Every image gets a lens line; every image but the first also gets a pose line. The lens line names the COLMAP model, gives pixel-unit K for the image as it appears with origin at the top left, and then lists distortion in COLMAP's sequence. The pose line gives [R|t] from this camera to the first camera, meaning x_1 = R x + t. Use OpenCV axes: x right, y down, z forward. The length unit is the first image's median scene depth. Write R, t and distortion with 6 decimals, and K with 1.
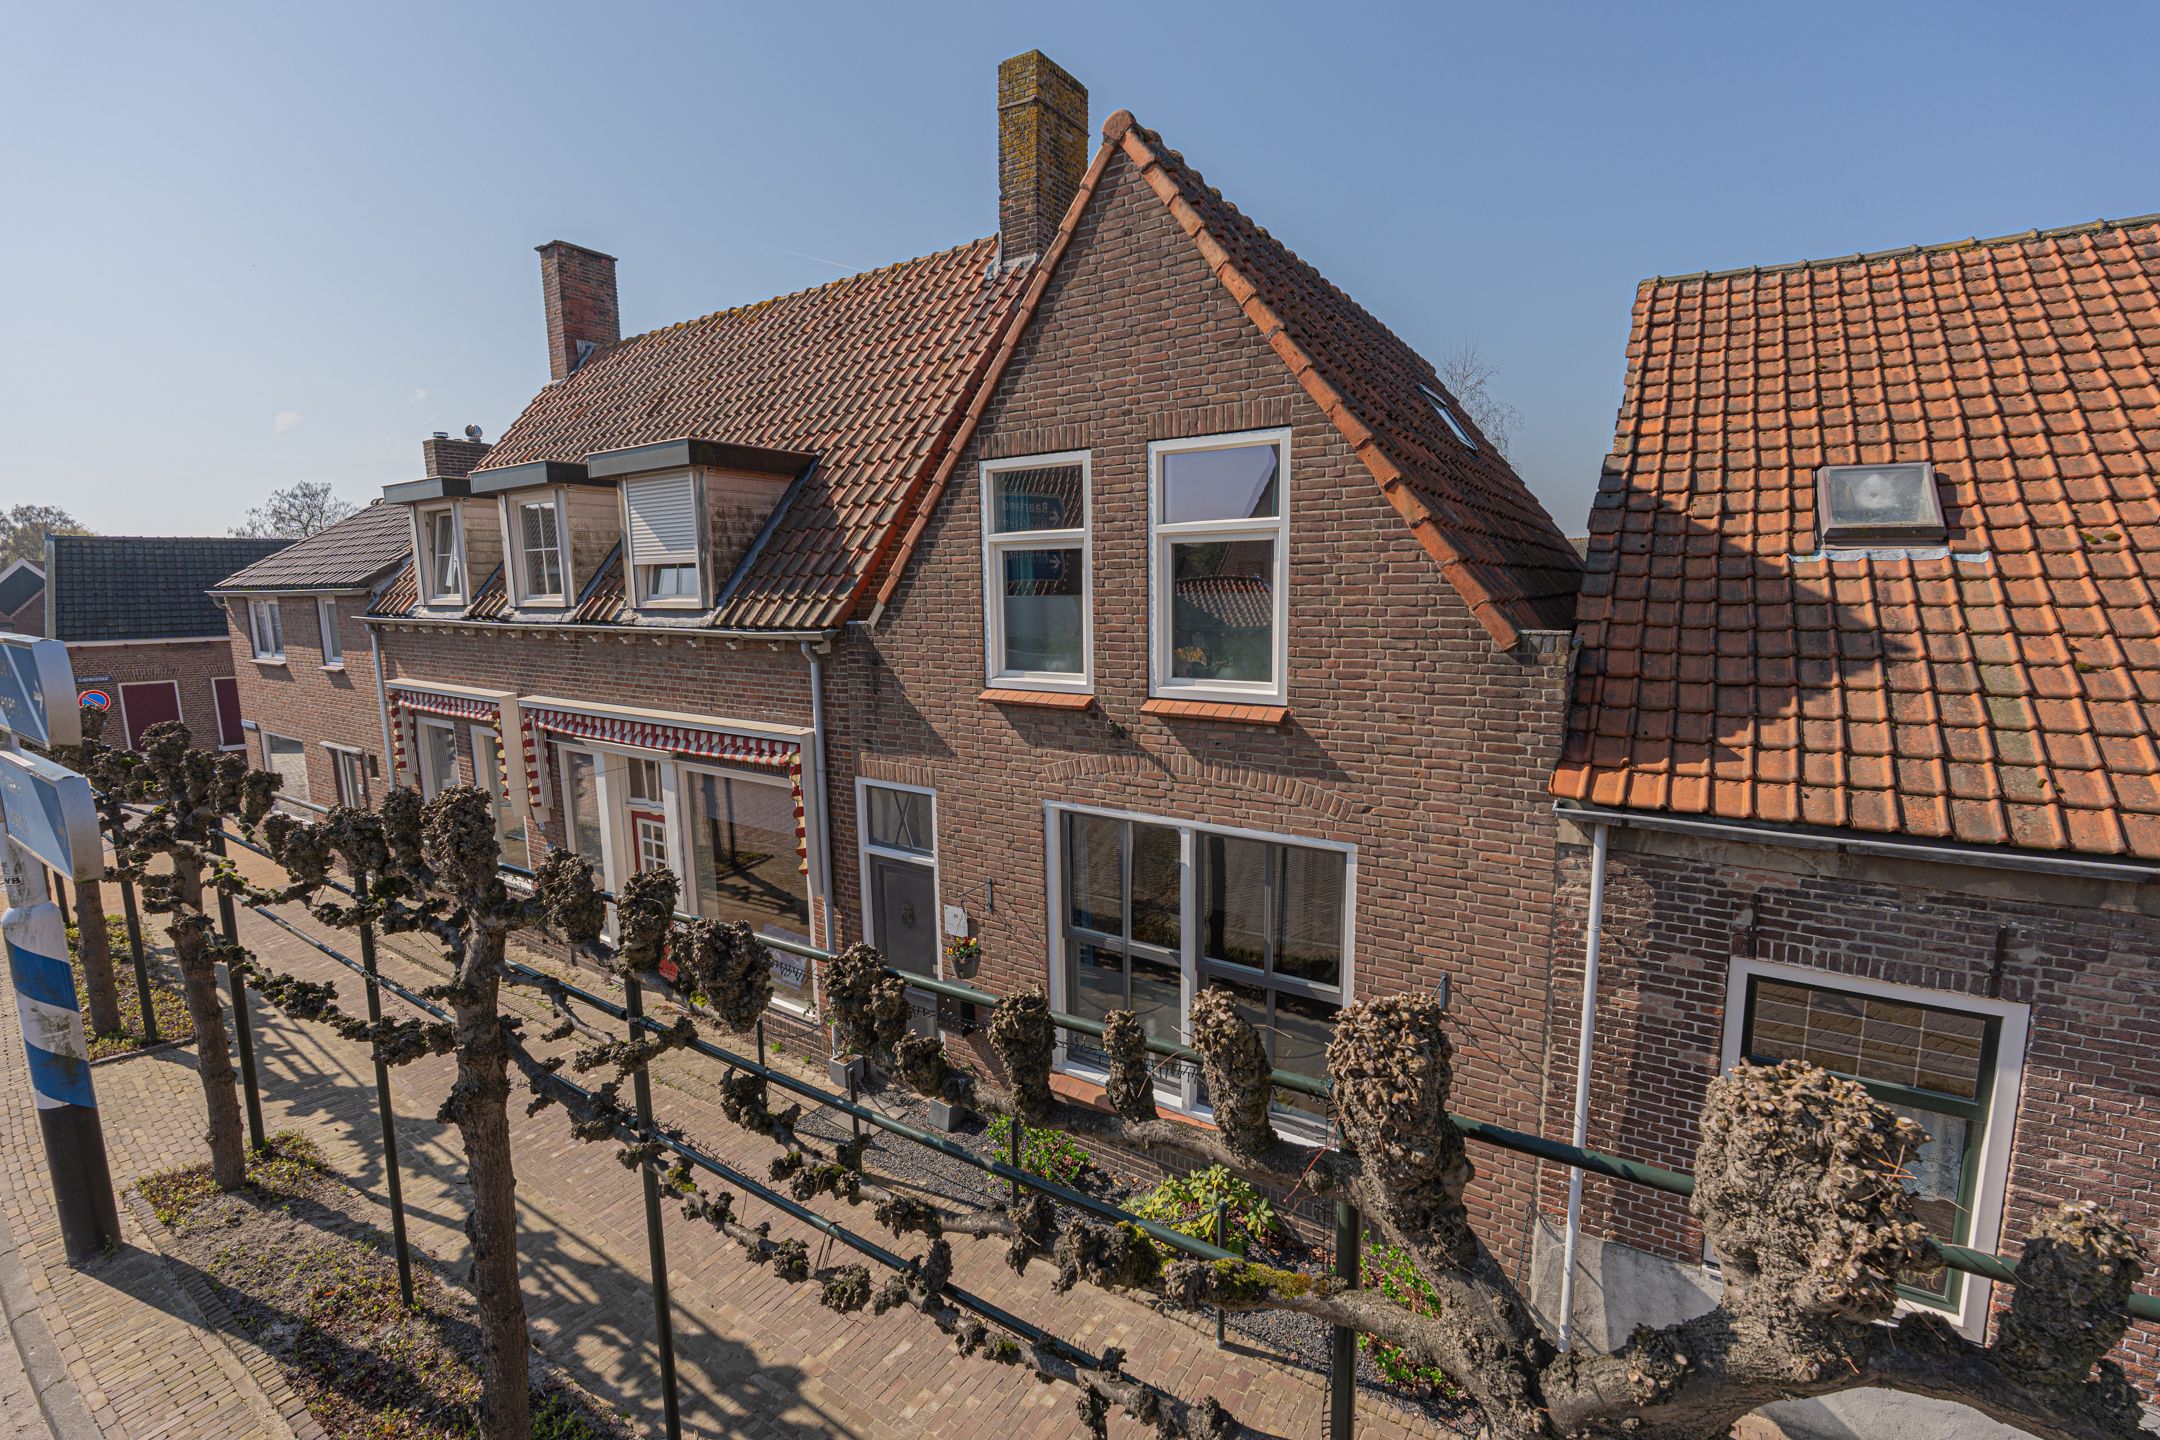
lens RADIAL K [[960.6, 0, 1080.2], [0, 960.6, 722.5], [0, 0, 1]] dist [-0.001715, -0.000079]
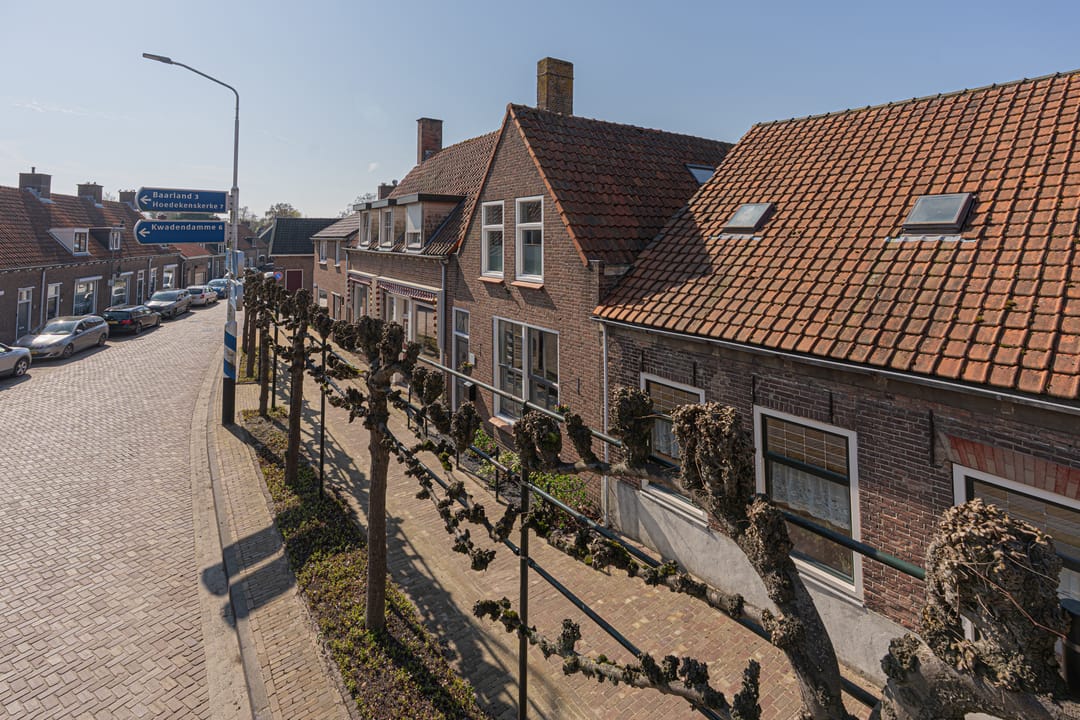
lens RADIAL K [[510.0, 0, 539.3], [0, 510.0, 206.4], [0, 0, 1]] dist [0.001048, 0.000605]
pose [[0.936242, -0.007464, -0.351277, 0.605857], [-0.063736, 0.979580, -0.190687, 0.040678], [0.345528, 0.200918, 0.916647, -0.418302]]
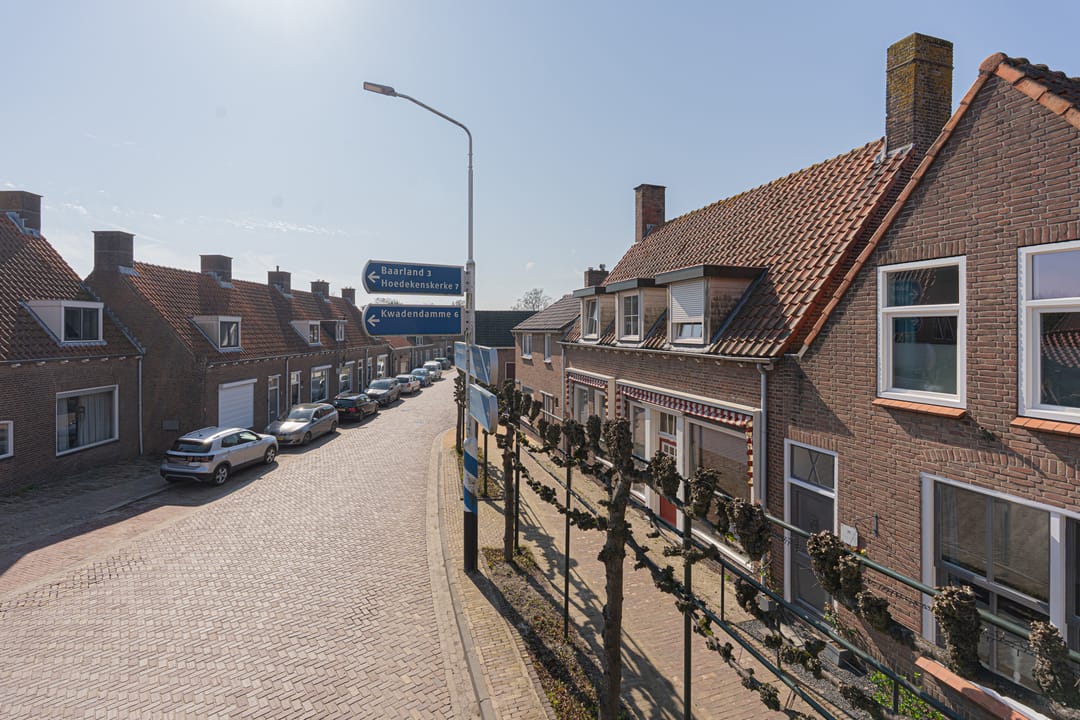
lens RADIAL K [[484.3, 0, 517.1], [0, 484.3, 329.4], [0, 0, 1]] dist [-0.004345, -0.000002]
pose [[0.765668, 0.014975, -0.643062, -0.037418], [-0.107155, 0.988729, -0.104560, 0.002328], [0.634248, 0.148965, 0.758643, -0.059349]]
